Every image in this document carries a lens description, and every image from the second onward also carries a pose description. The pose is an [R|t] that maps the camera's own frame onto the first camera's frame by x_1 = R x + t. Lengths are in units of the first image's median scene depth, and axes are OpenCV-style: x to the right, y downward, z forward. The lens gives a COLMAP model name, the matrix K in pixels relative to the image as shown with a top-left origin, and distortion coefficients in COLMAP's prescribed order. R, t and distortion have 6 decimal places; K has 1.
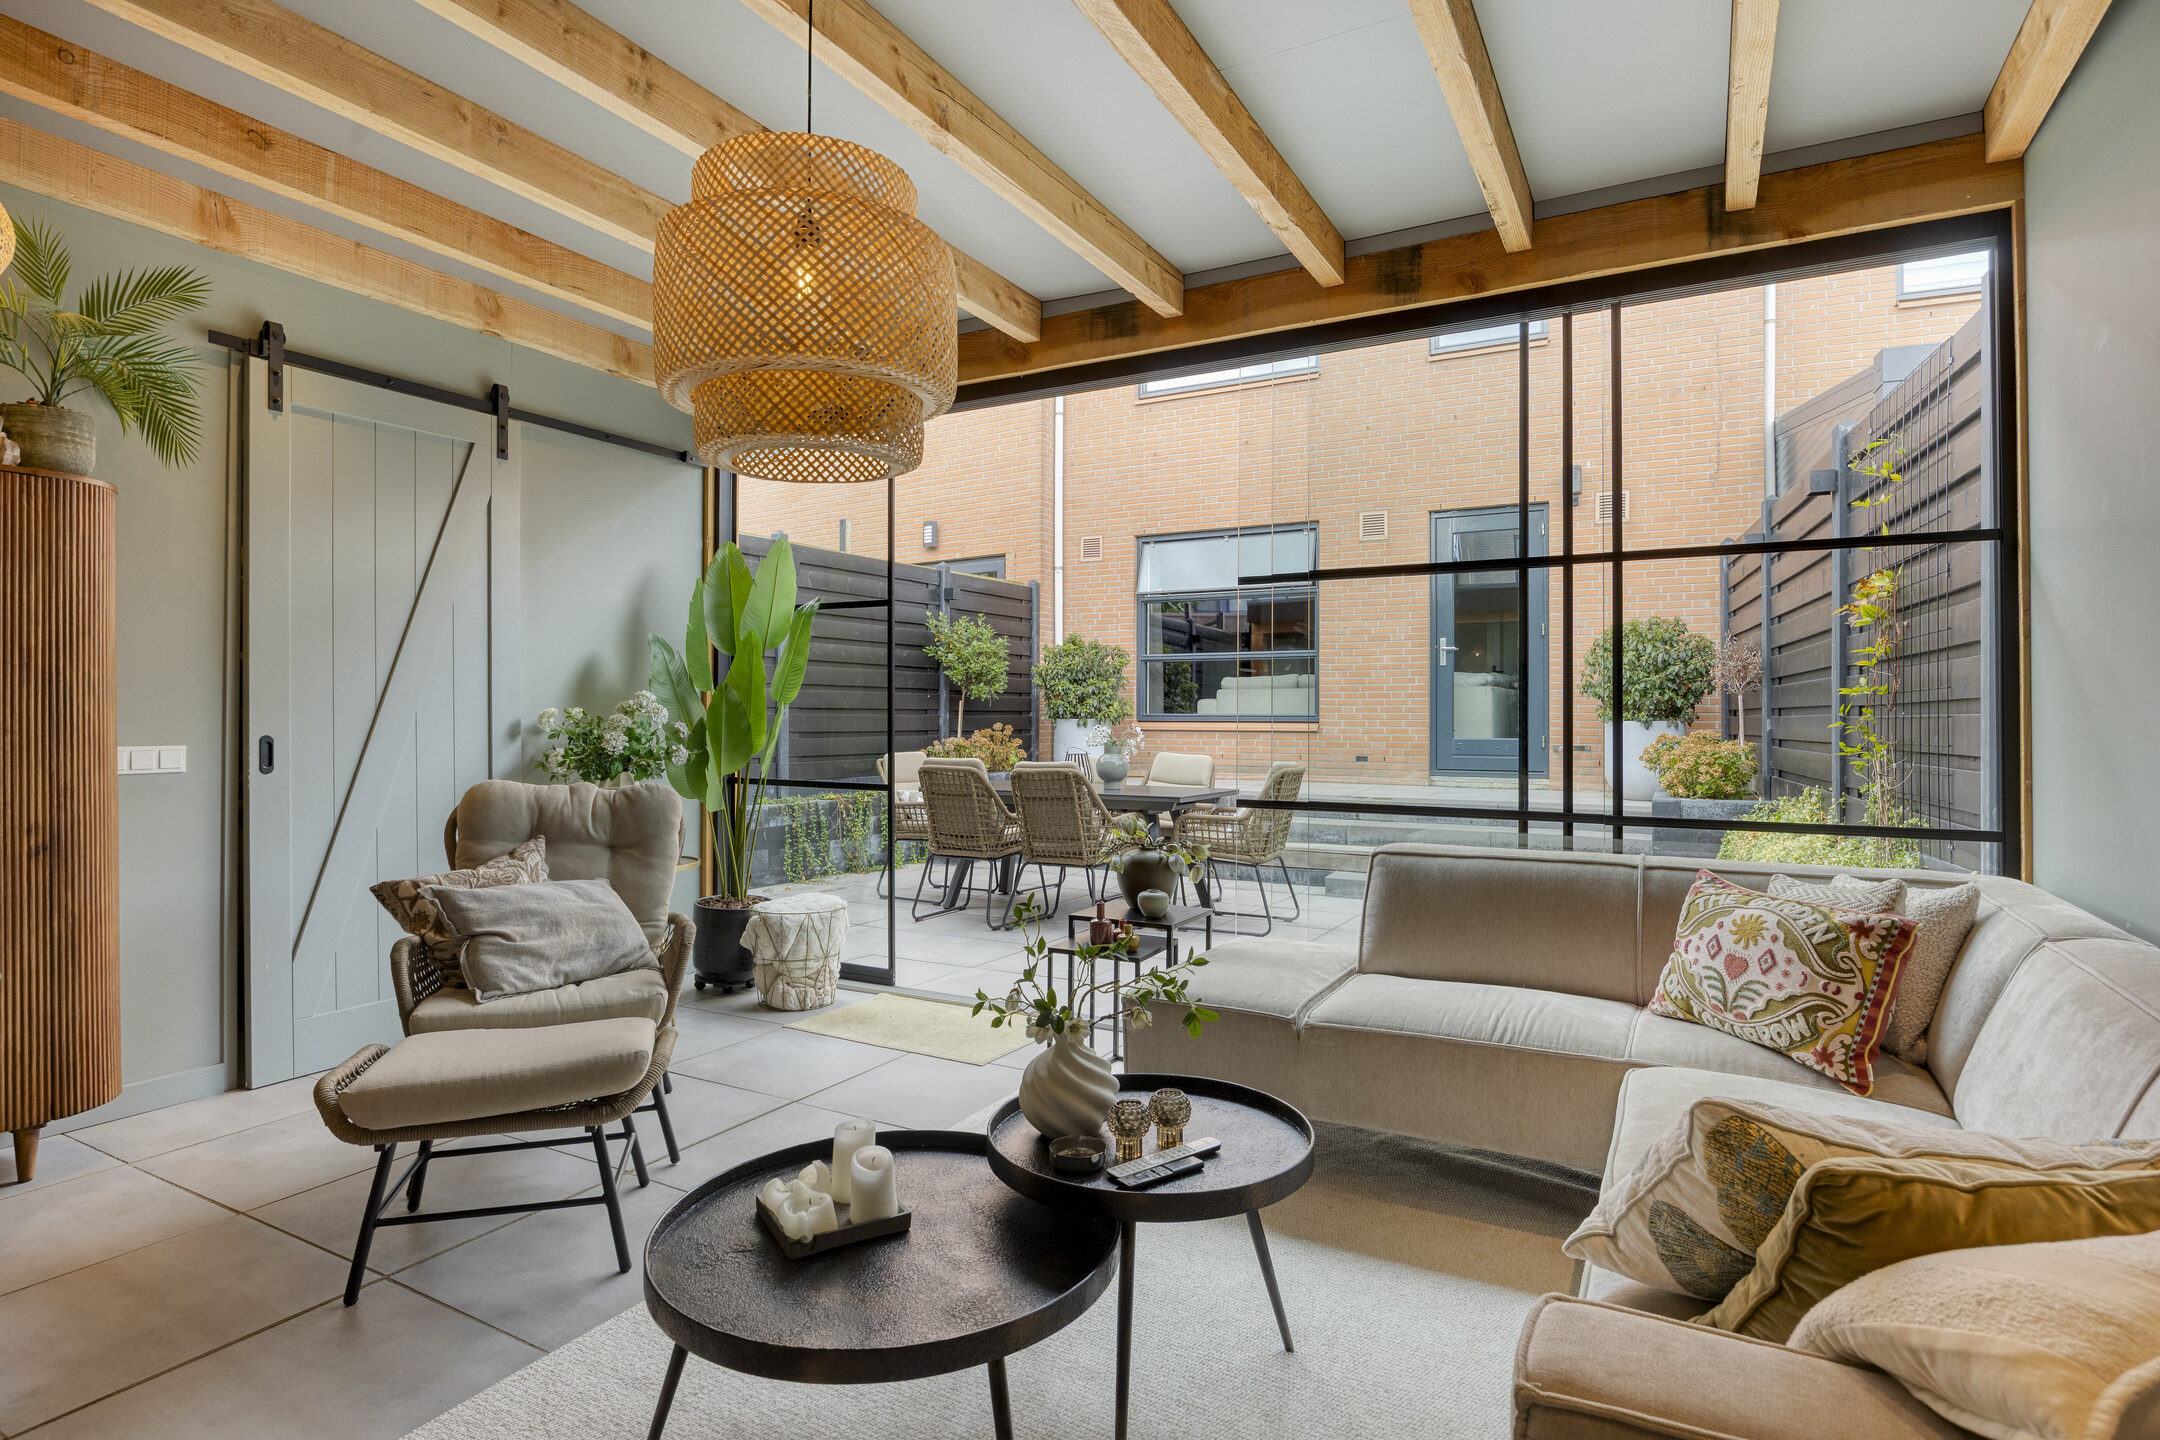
lens RADIAL K [[1121.2, 0, 1080.0], [0, 1121.2, 720.0], [0, 0, 1]] dist [-0.067749, -0.000046]
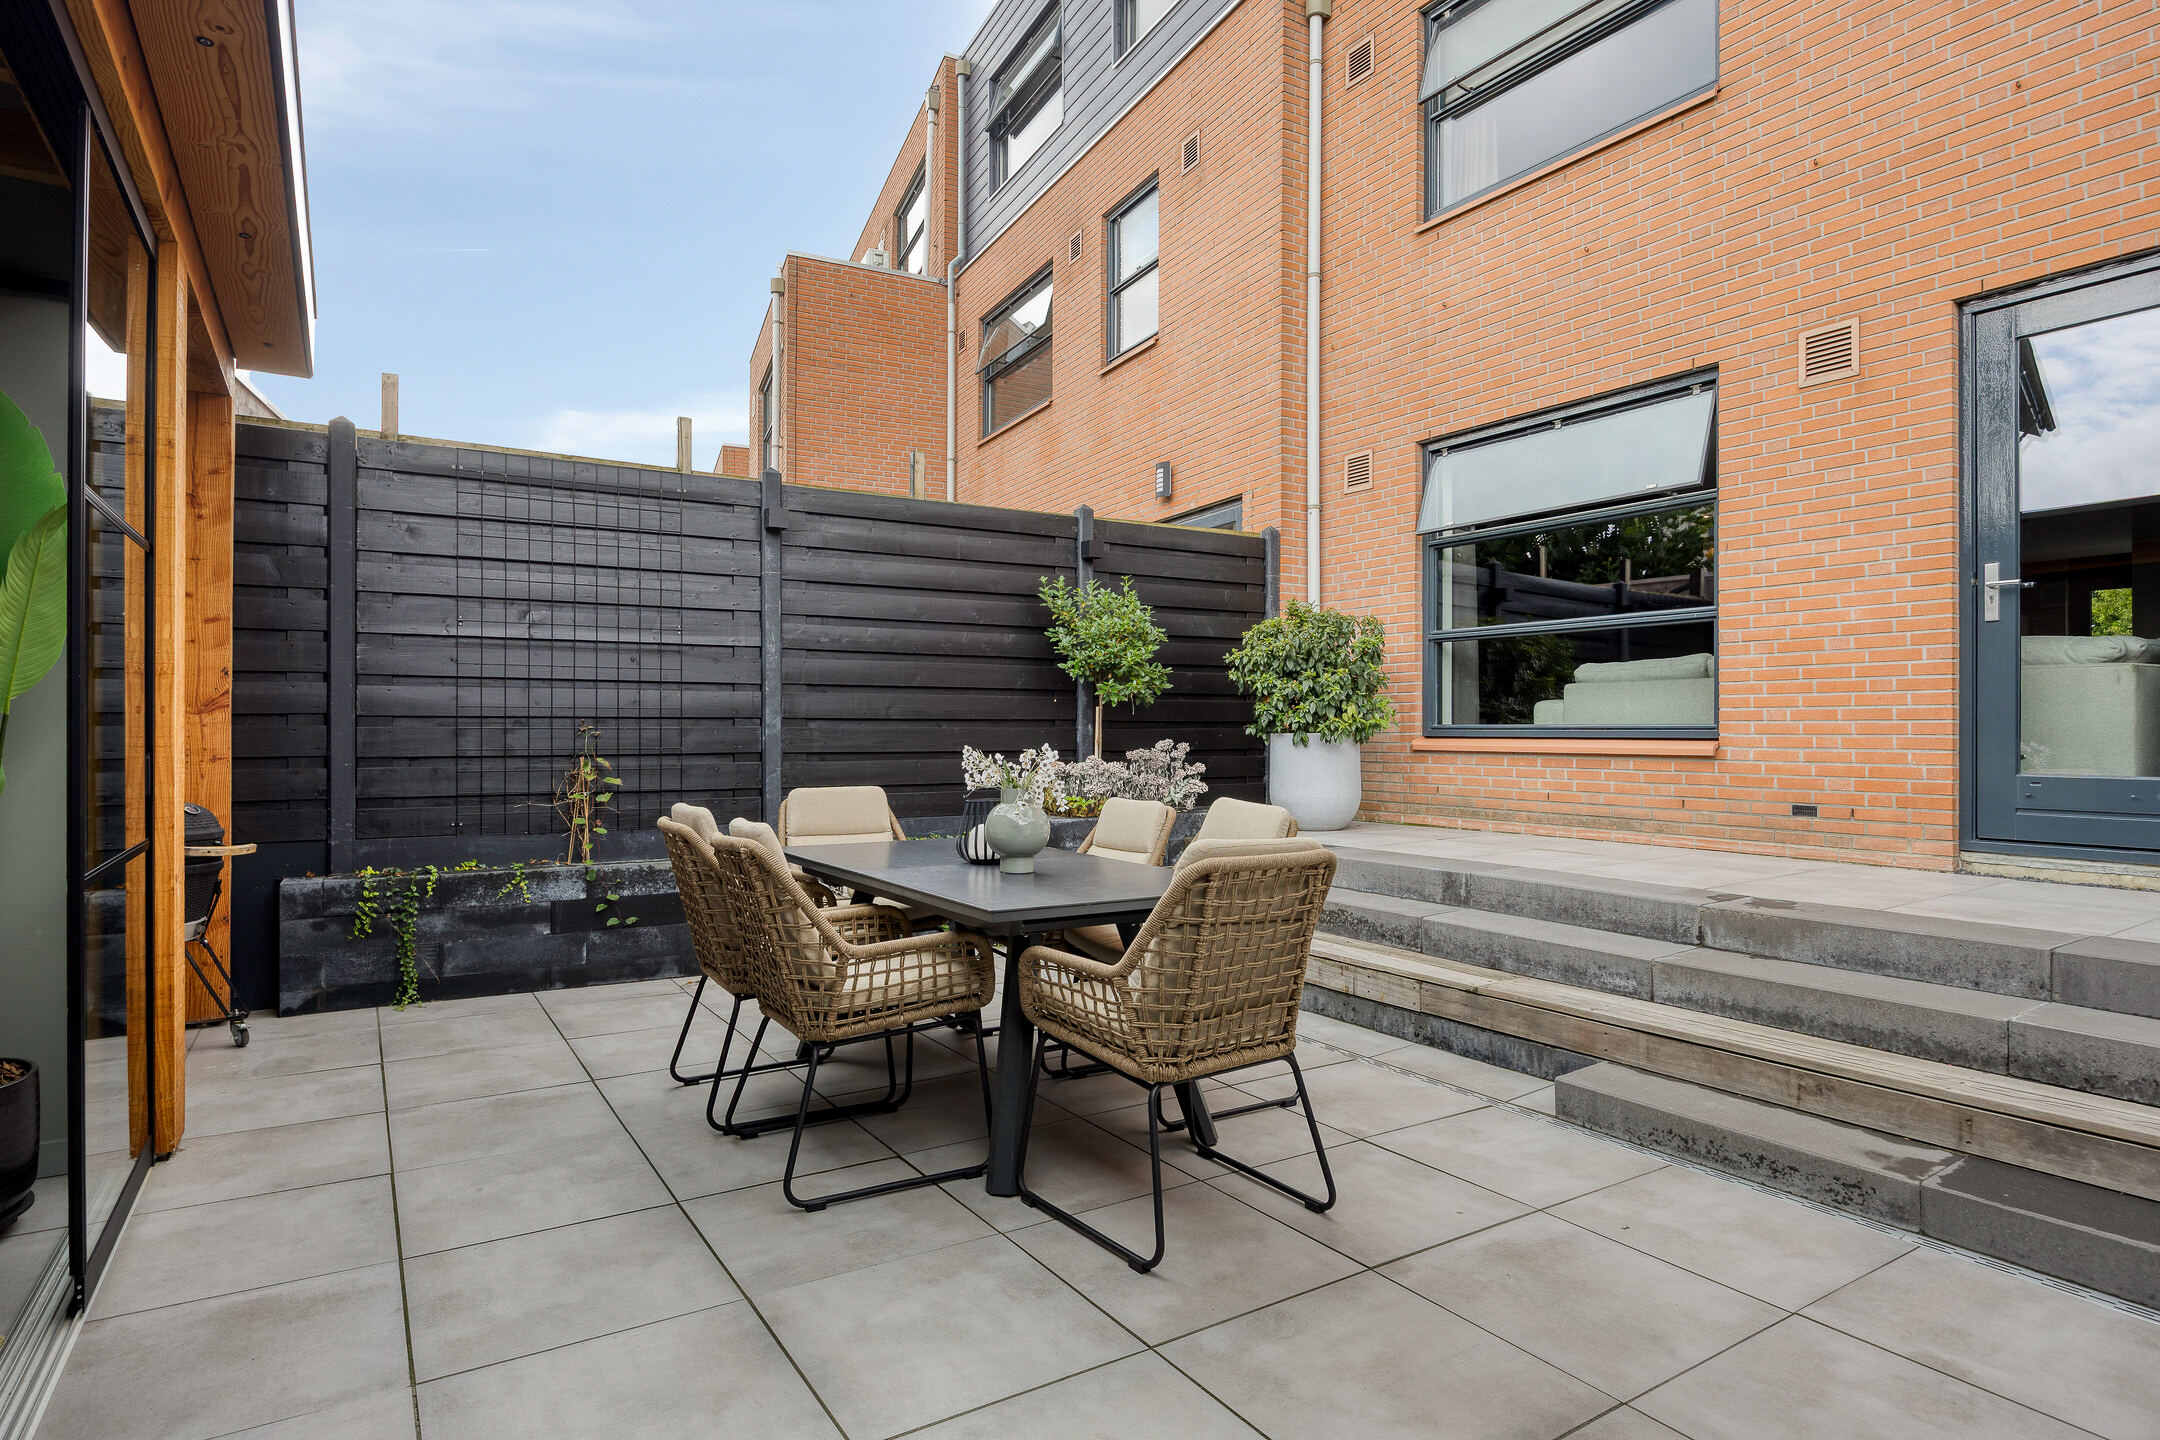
lens RADIAL K [[1154.2, 0, 1090.4], [0, 1154.2, 725.0], [0, 0, 1]] dist [-0.000246, -0.000519]
pose [[0.888320, -0.003610, -0.459211, 0.199568], [0.001345, 0.999985, -0.005258, -0.002438], [0.459224, 0.004053, 0.888311, 0.366172]]
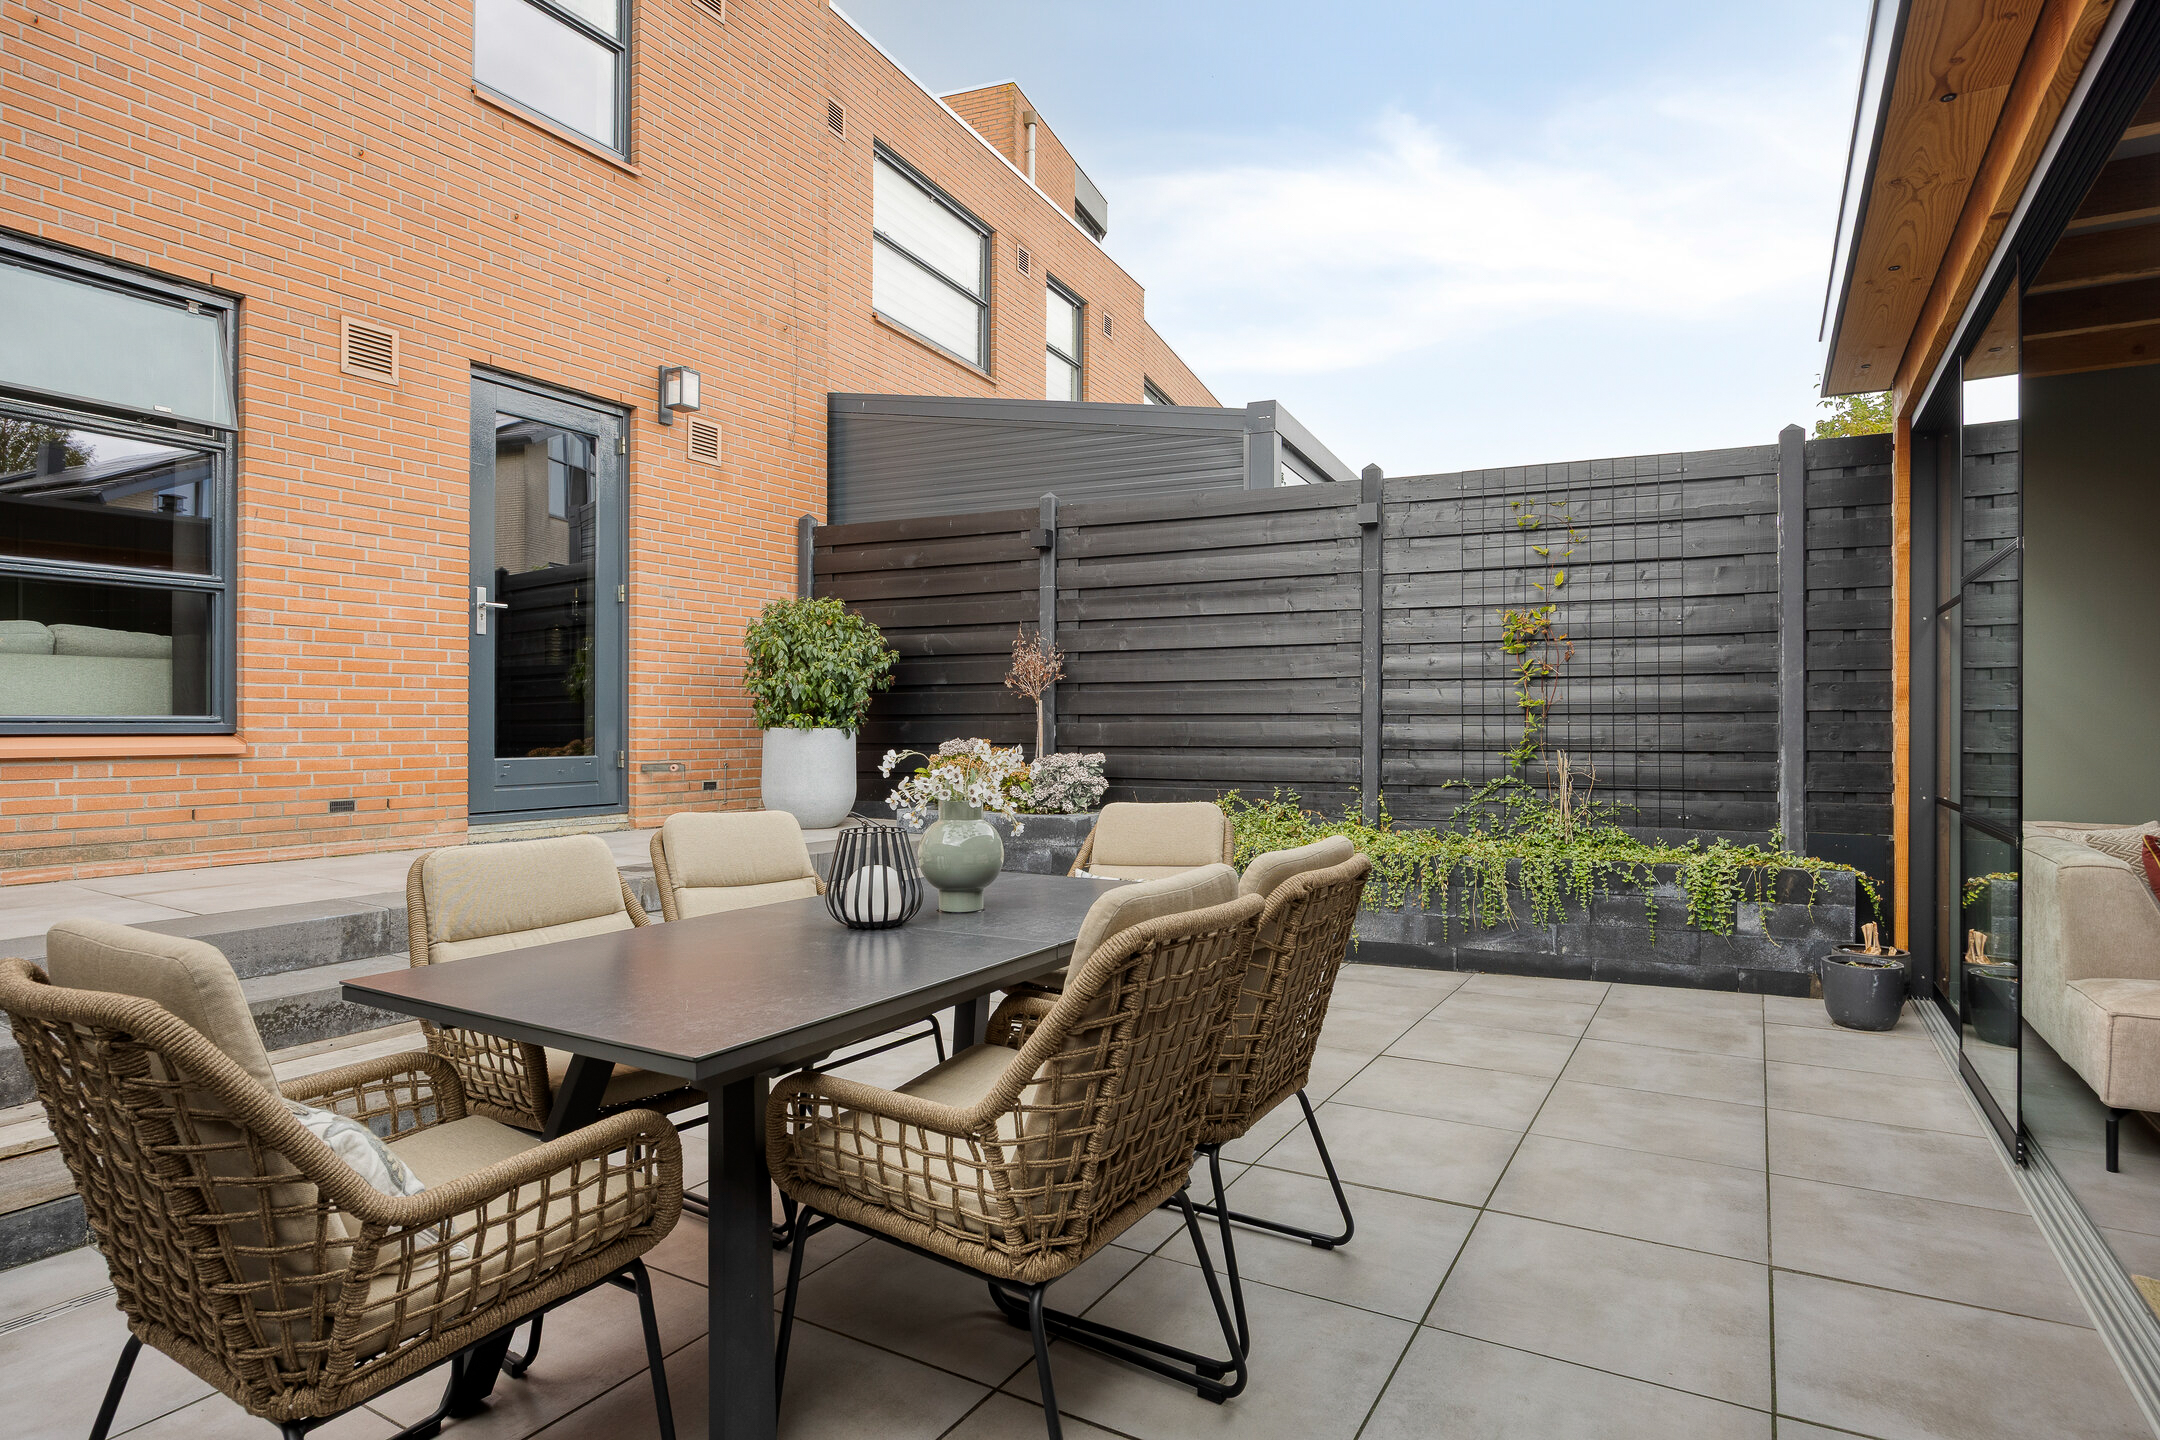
lens RADIAL K [[1154.2, 0, 1090.4], [0, 1154.2, 725.0], [0, 0, 1]] dist [-0.000246, -0.000519]
pose [[0.003621, -0.002131, 0.999991, -0.261009], [0.000215, 0.999998, 0.002130, -0.002862], [-0.999993, 0.000207, 0.003622, 0.645390]]
